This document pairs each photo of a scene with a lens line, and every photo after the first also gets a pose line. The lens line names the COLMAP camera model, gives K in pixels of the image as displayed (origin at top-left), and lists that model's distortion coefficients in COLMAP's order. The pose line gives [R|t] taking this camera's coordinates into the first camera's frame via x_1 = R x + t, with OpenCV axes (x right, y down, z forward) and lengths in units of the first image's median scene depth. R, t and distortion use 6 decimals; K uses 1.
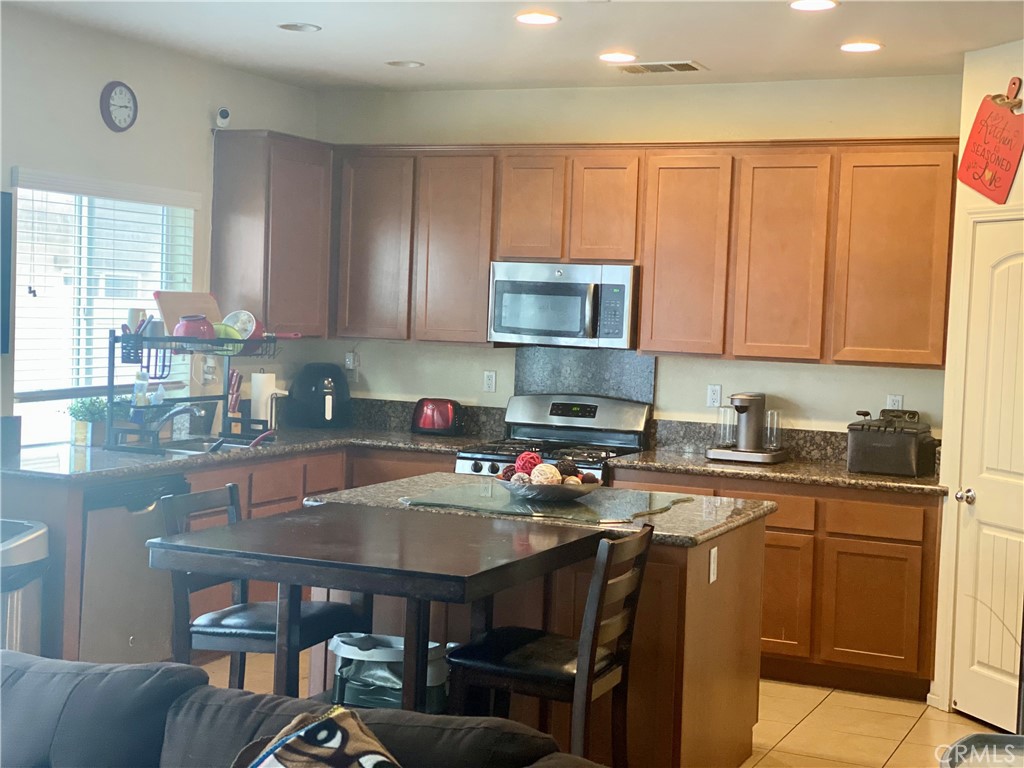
lens RADIAL K [[1528.5, 0, 512.0], [0, 1528.5, 384.0], [0, 0, 1]] dist [0.171676, -0.020562]
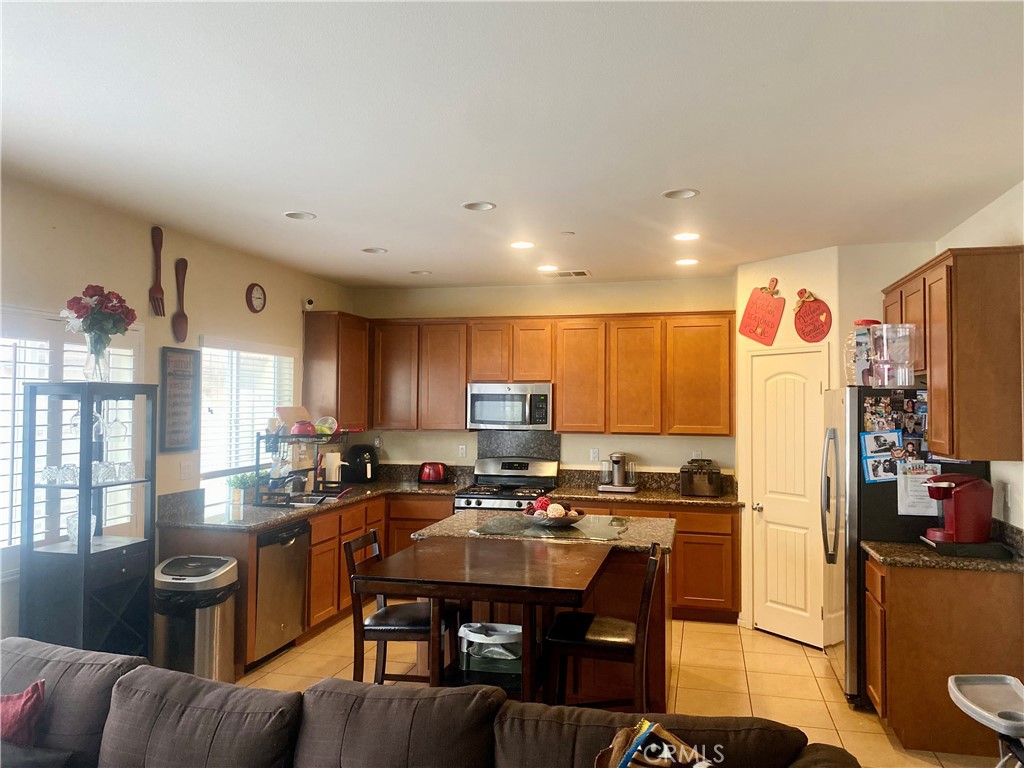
lens RADIAL K [[783.4, 0, 512.0], [0, 783.4, 384.0], [0, 0, 1]] dist [0.198184, -0.576268]
pose [[0.985436, -0.027105, 0.167874, -0.122113], [0.039467, 0.996713, -0.070746, -0.014229], [-0.165405, 0.076341, 0.983267, 0.114282]]
